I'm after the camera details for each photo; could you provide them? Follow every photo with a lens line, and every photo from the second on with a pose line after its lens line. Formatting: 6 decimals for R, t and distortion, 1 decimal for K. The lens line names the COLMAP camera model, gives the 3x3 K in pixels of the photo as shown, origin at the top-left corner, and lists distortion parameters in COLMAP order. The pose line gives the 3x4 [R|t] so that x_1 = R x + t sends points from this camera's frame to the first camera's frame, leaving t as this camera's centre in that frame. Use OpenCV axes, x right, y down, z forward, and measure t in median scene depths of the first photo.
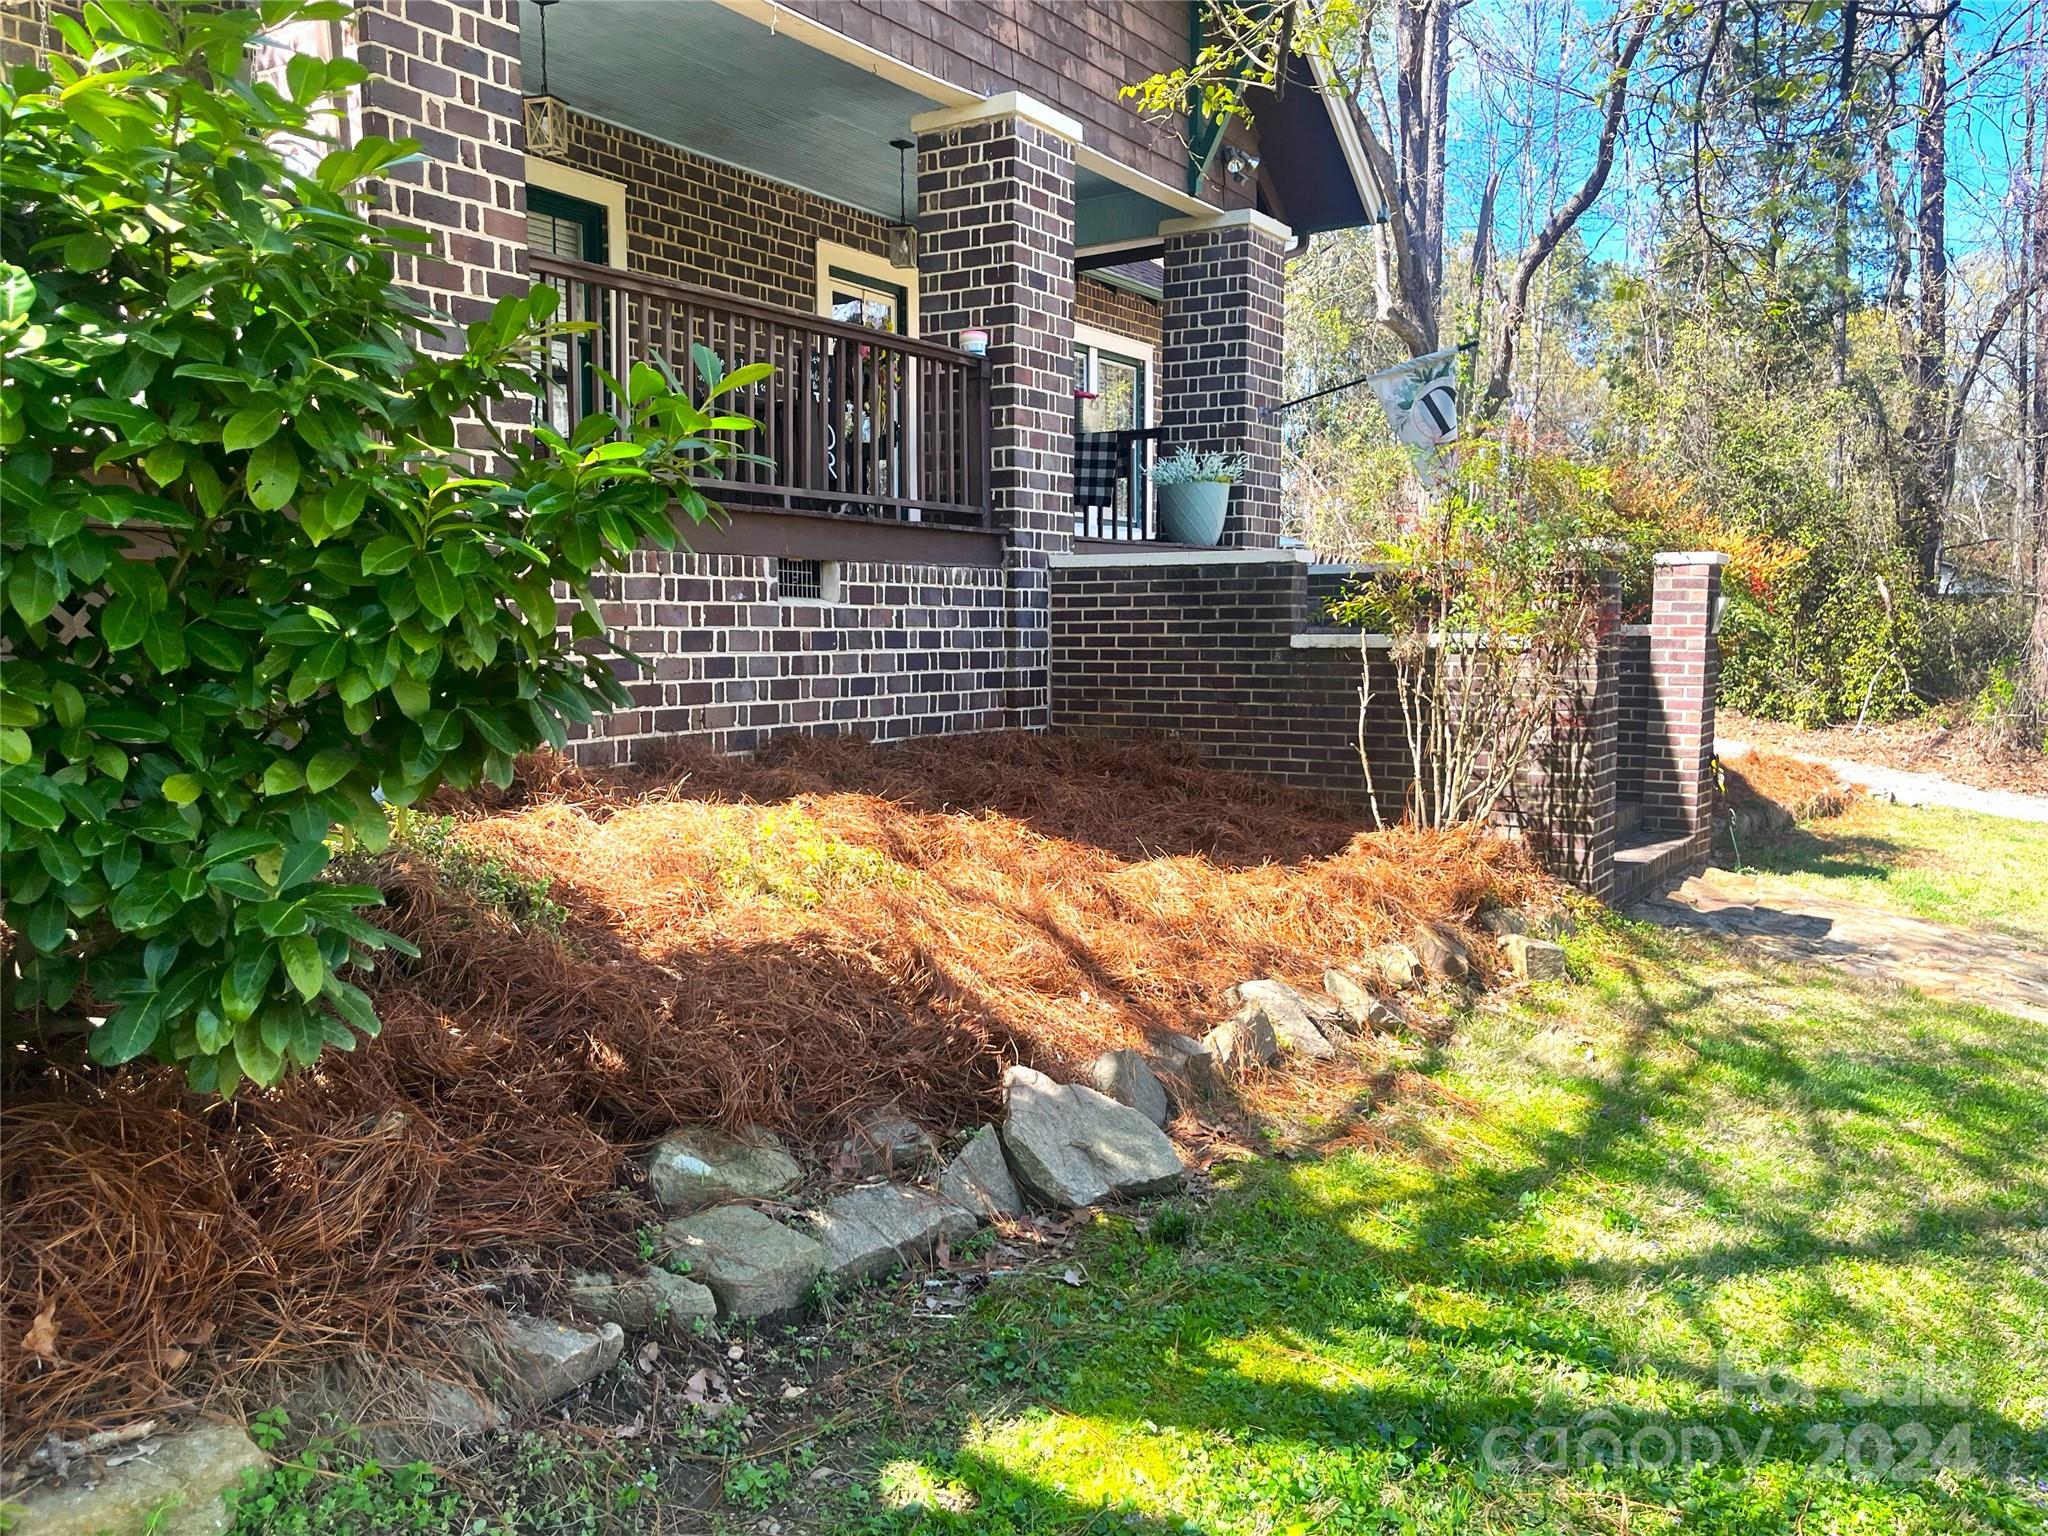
lens RADIAL K [[1552.7, 0, 1024.3], [0, 1552.7, 765.9], [0, 0, 1]] dist [0.037011, -0.041244]
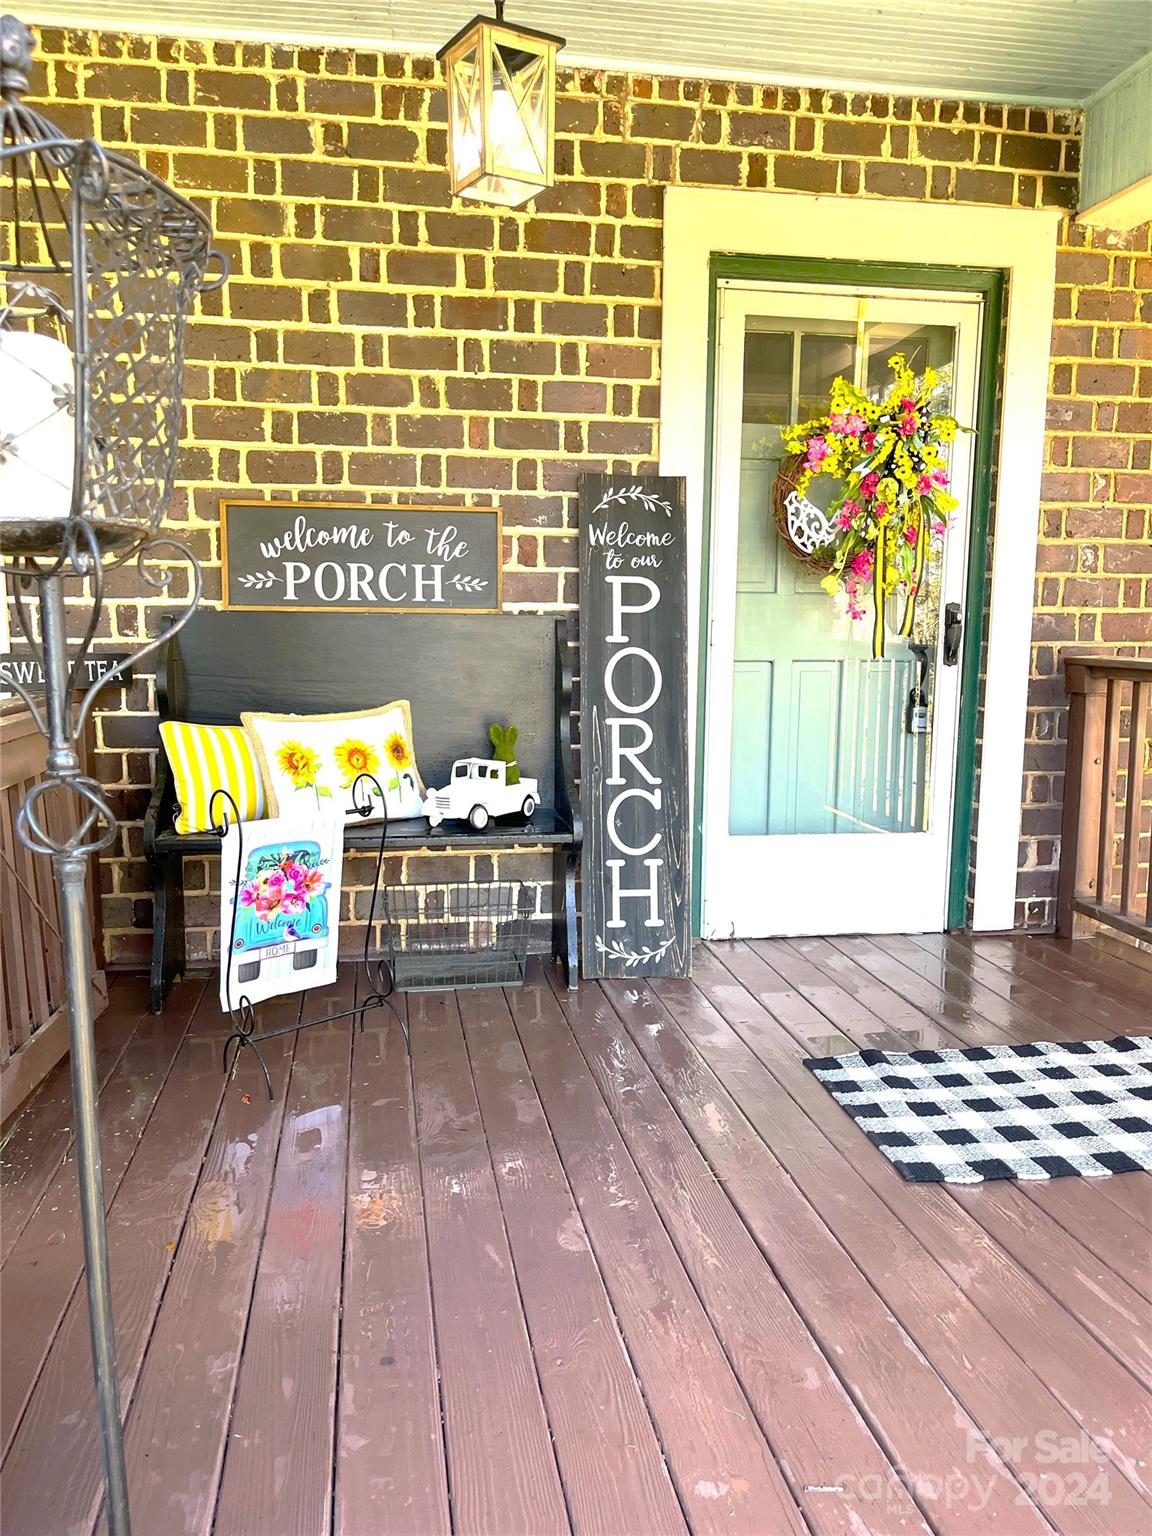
lens RADIAL K [[1164.5, 0, 577.1], [0, 1164.5, 773.6], [0, 0, 1]] dist [0.037011, -0.041244]
pose [[0.708304, 0.111481, -0.697049, 0.077160], [-0.061196, 0.993431, 0.096698, -0.216555], [0.703250, -0.025836, 0.710473, 0.765628]]
